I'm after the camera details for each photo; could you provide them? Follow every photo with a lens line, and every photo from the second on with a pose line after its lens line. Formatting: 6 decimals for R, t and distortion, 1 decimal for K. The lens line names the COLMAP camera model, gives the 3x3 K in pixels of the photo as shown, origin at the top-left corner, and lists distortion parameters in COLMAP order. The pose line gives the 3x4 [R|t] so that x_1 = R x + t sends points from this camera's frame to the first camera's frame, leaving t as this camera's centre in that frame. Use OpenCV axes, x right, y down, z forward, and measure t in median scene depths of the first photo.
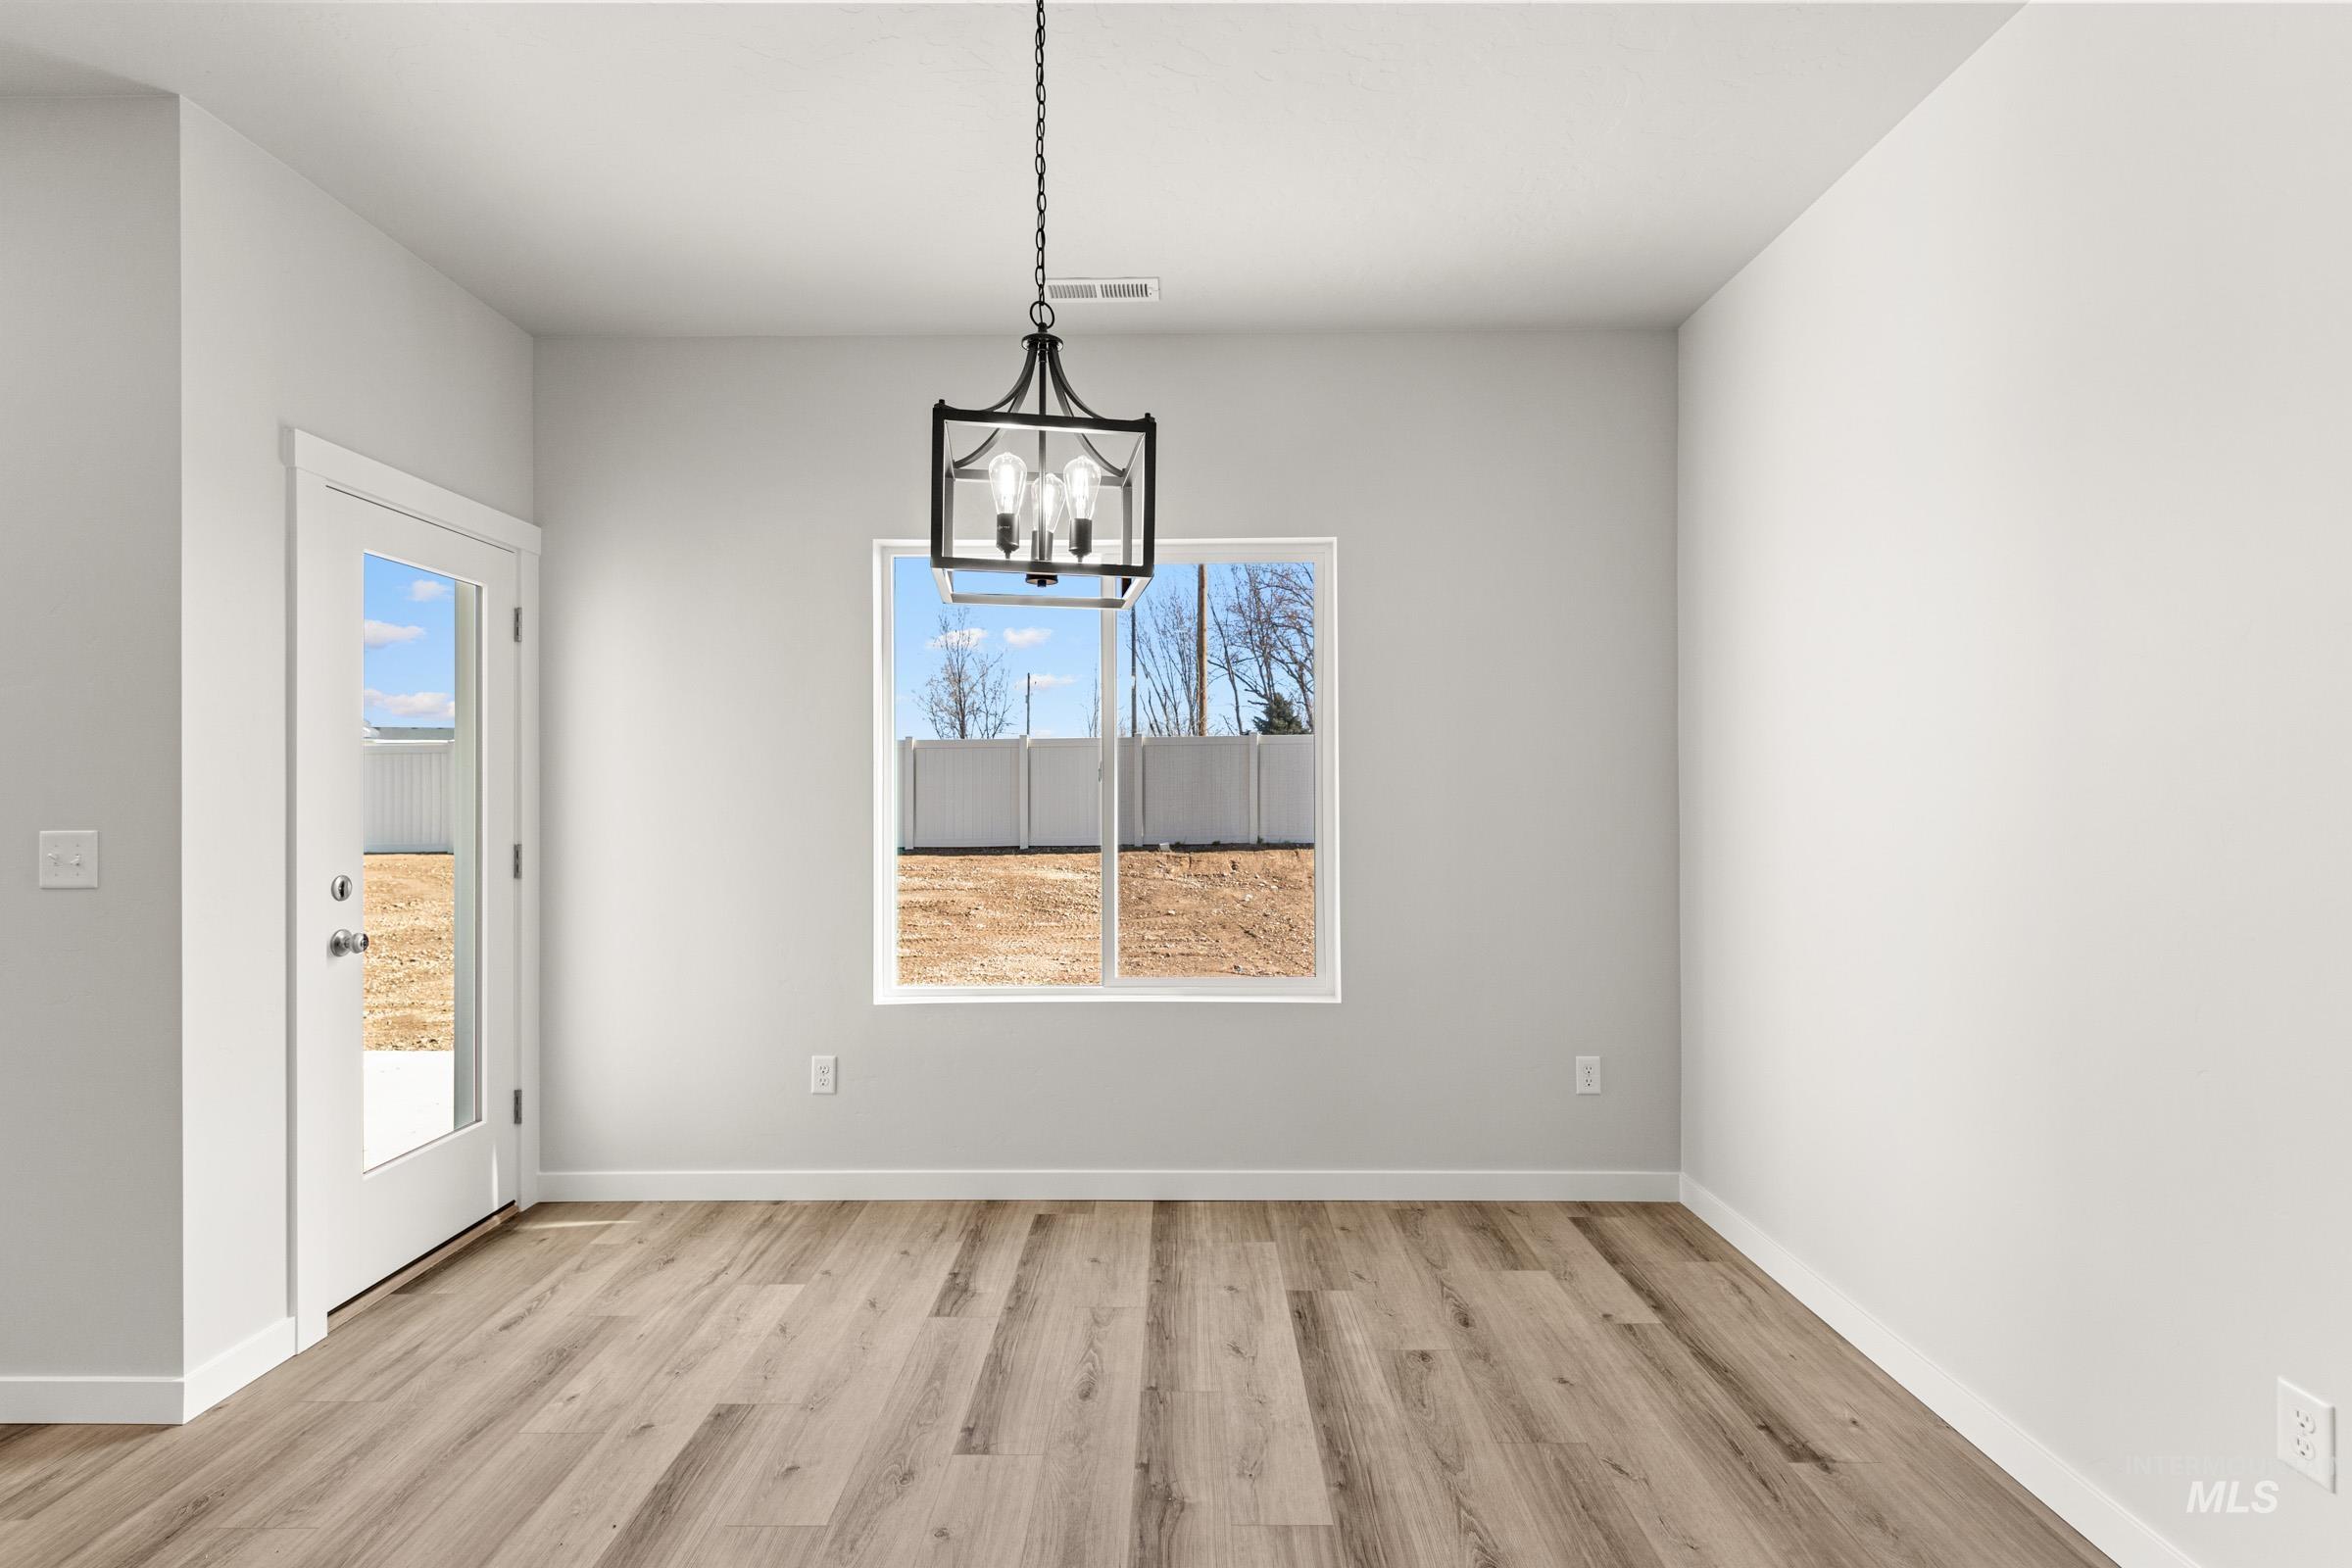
lens RADIAL K [[1111.6, 0, 1176.3], [0, 1111.6, 782.3], [0, 0, 1]] dist [0.003425, 0.000039]
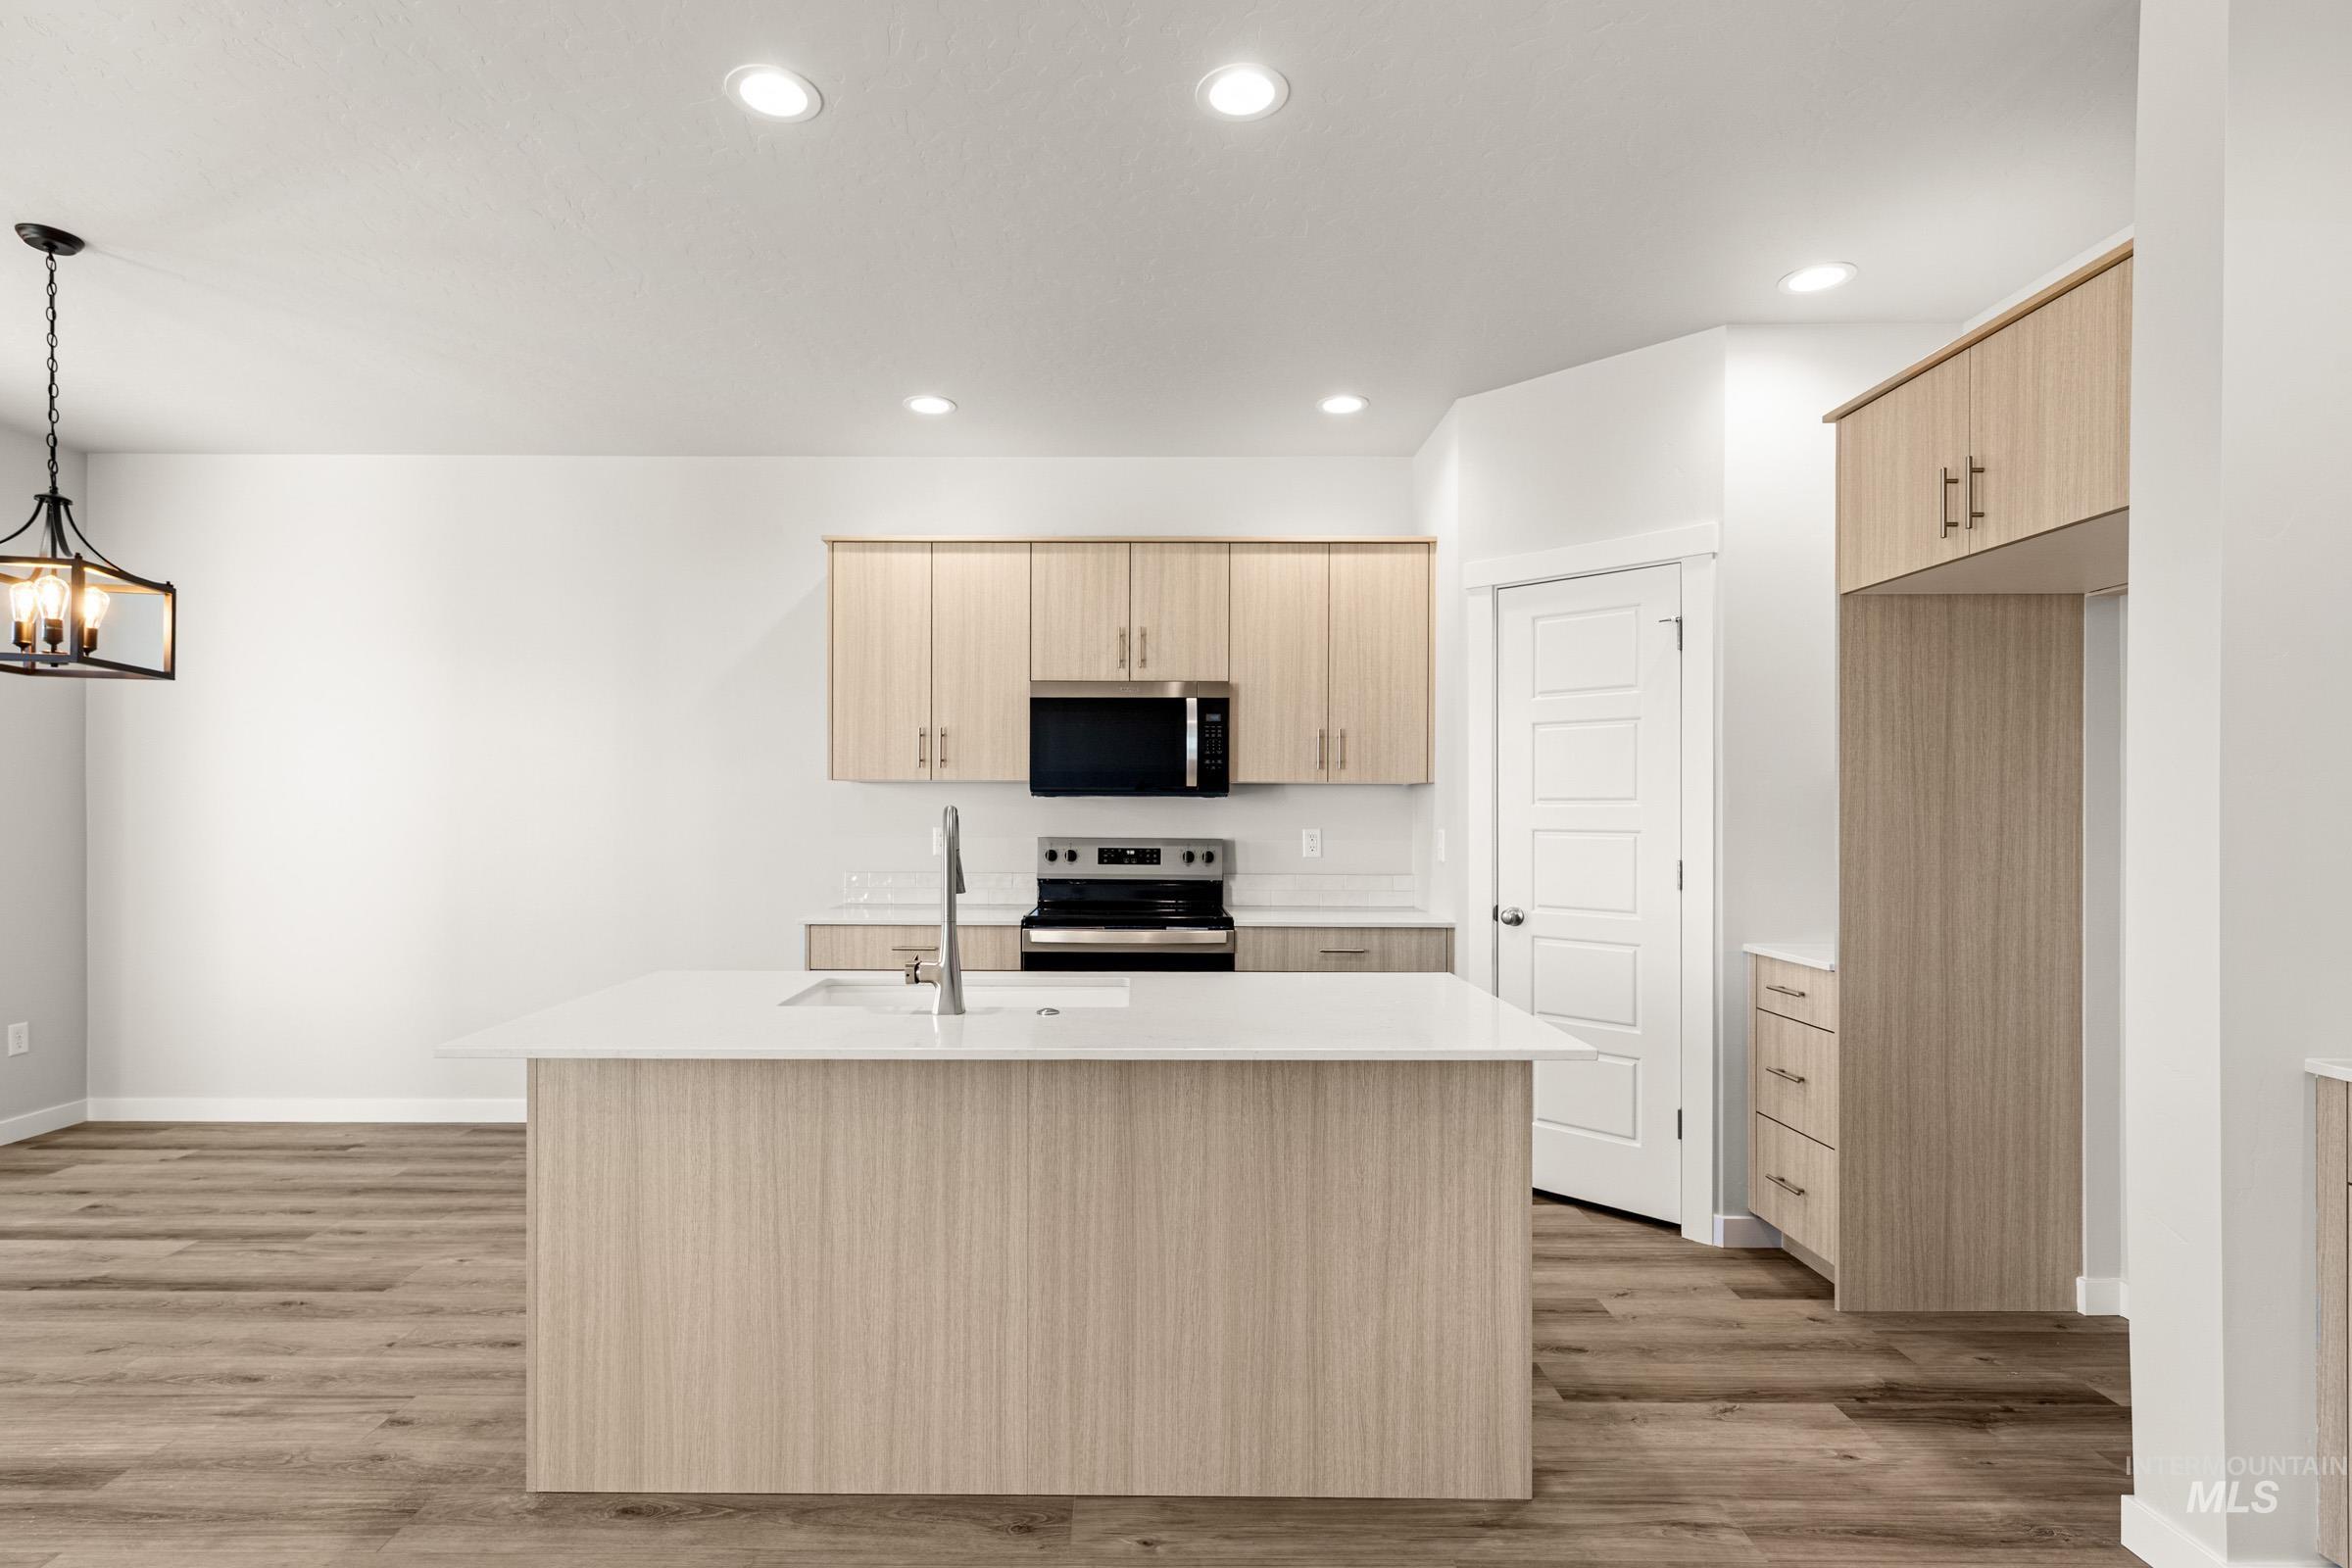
lens RADIAL K [[1163.1, 0, 1131.6], [0, 1163.1, 811.4], [0, 0, 1]] dist [0.004223, 0.000292]
pose [[-0.000306, 0.003204, 0.999995, -1.291770], [-0.010274, 0.999942, -0.003207, 0.001126], [-0.999947, -0.010275, -0.000274, -0.328695]]
